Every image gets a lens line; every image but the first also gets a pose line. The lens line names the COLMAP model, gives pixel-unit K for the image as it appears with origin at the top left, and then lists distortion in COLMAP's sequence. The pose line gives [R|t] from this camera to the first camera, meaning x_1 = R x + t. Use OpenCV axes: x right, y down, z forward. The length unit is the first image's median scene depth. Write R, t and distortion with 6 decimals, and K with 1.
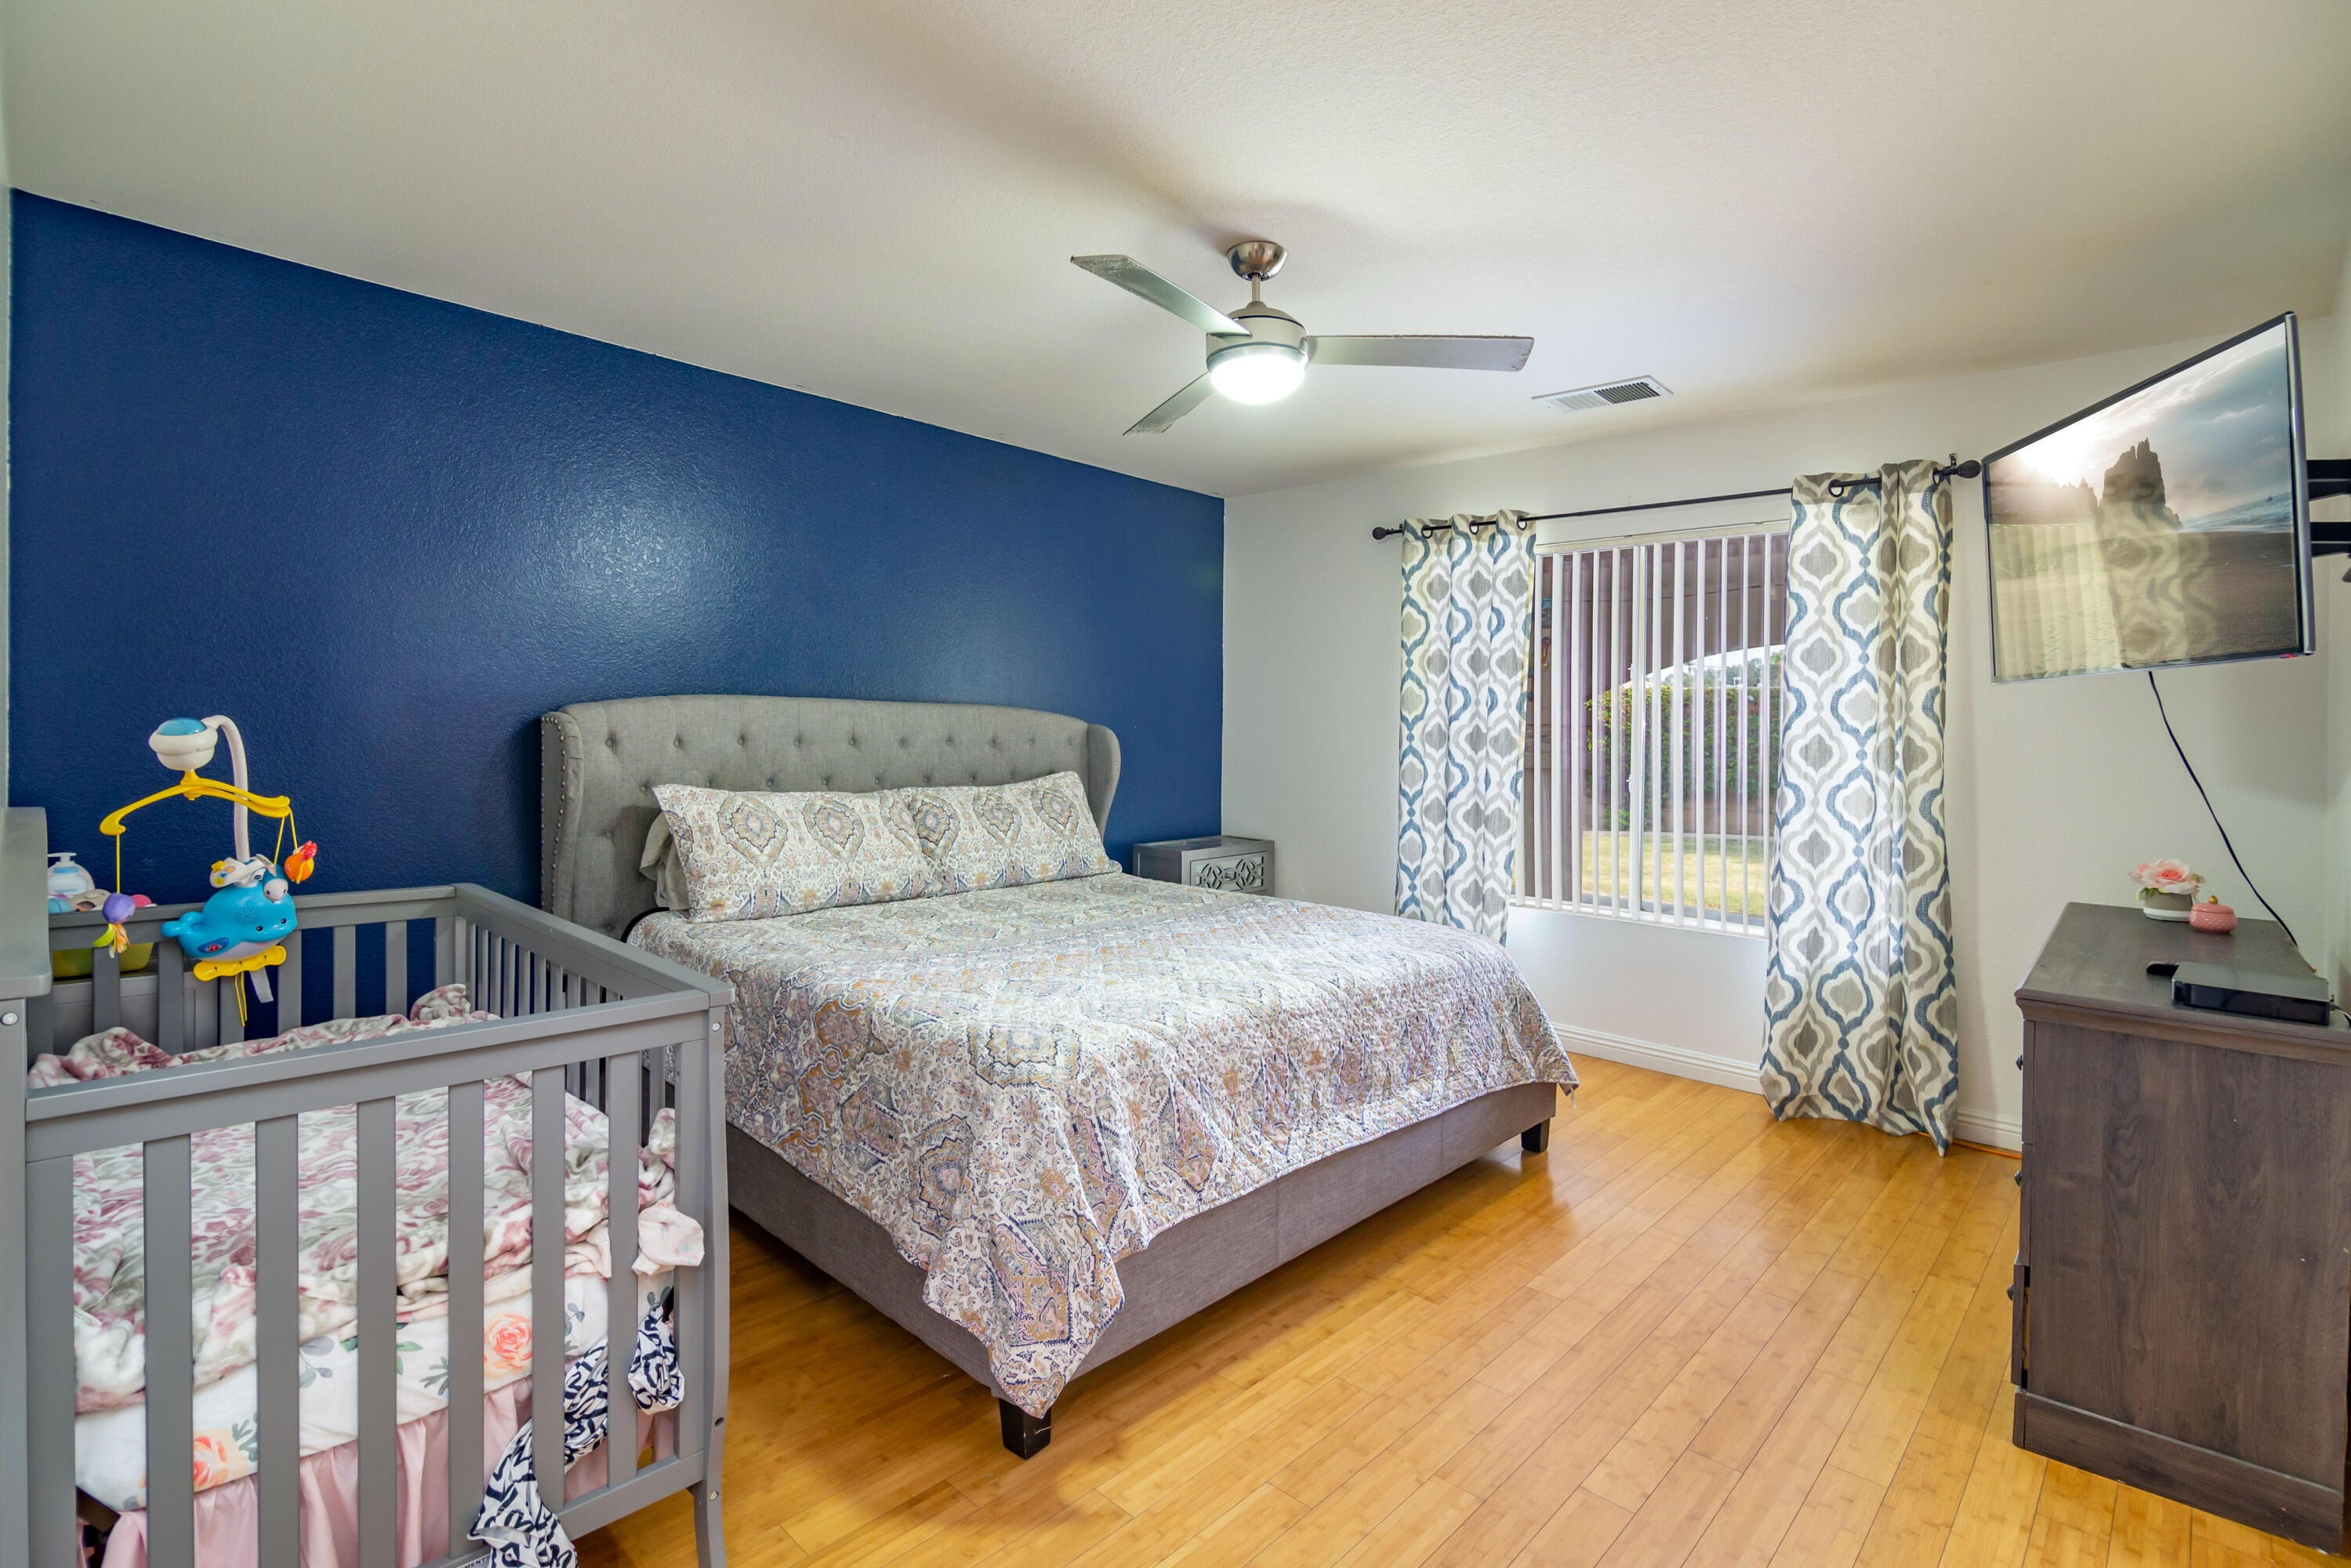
lens RADIAL K [[1073.6, 0, 1229.8], [0, 1073.6, 740.7], [0, 0, 1]] dist [-0.012604, -0.002607]
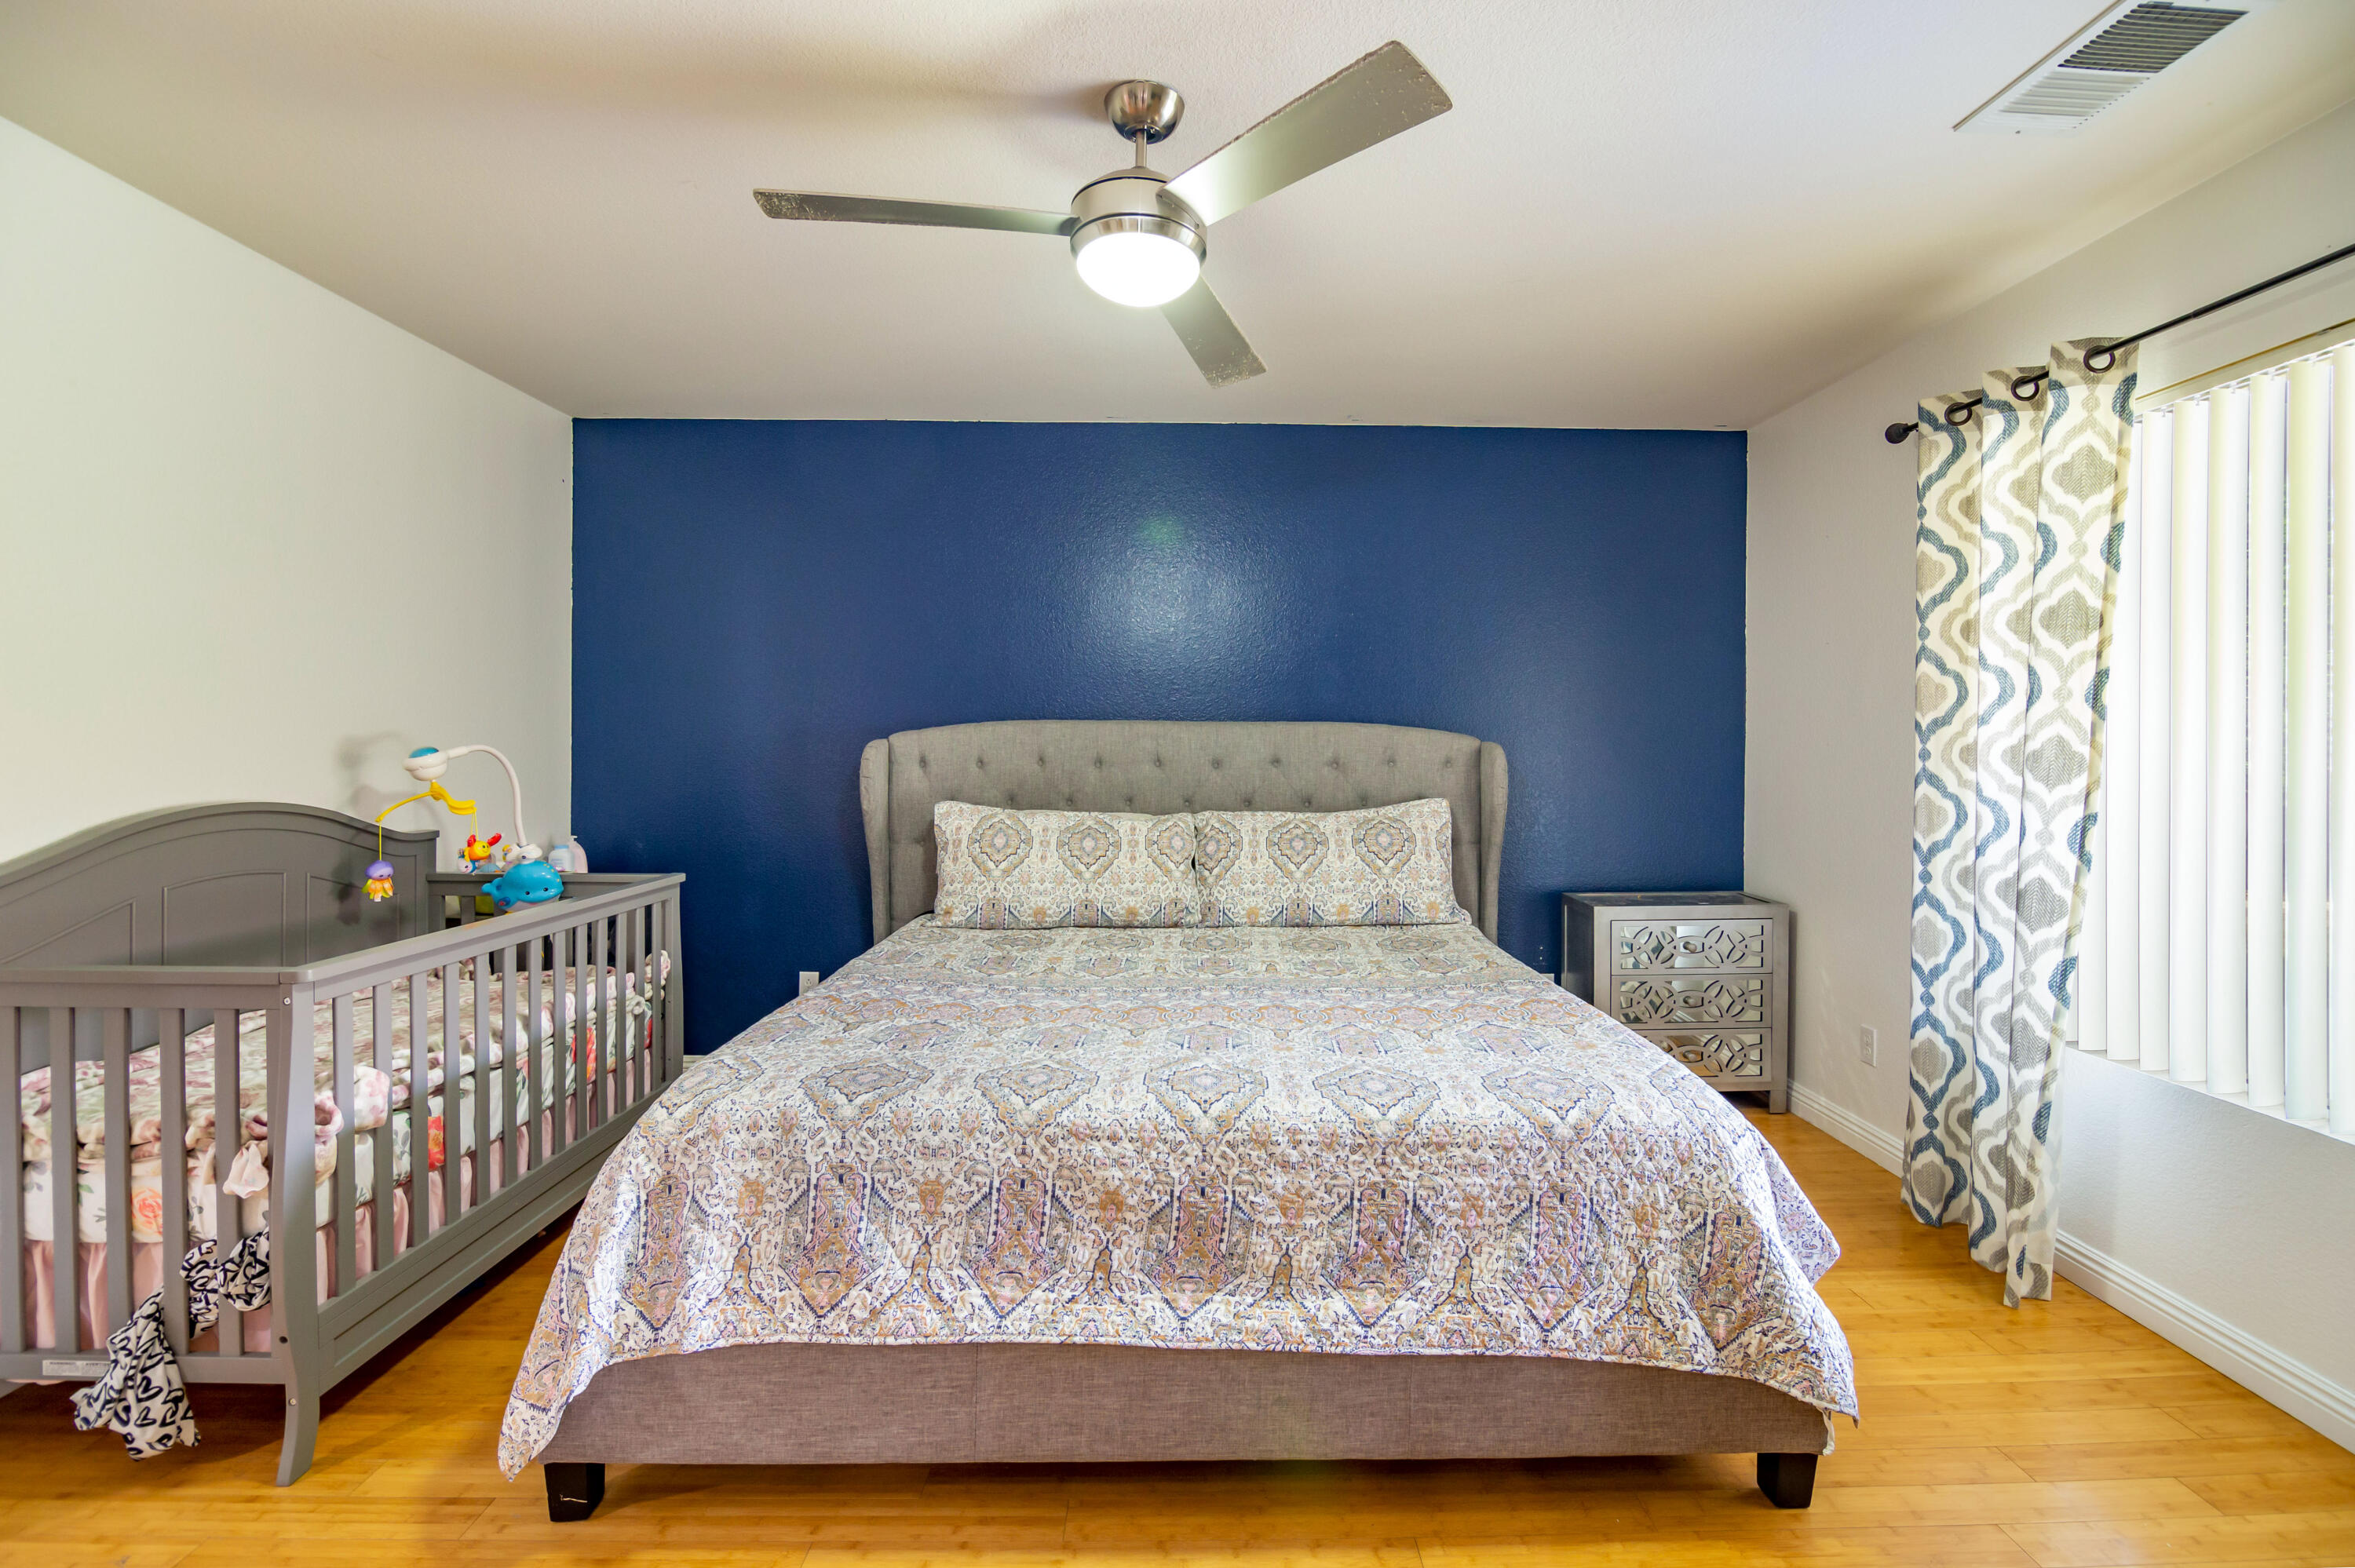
lens RADIAL K [[1075.2, 0, 1179.3], [0, 1075.2, 773.7], [0, 0, 1]] dist [-0.012604, -0.002607]
pose [[0.698620, 0.004515, -0.715479, 0.402317], [-0.000069, 0.999981, 0.006242, 0.005077], [0.715493, -0.004312, 0.698607, 0.348824]]
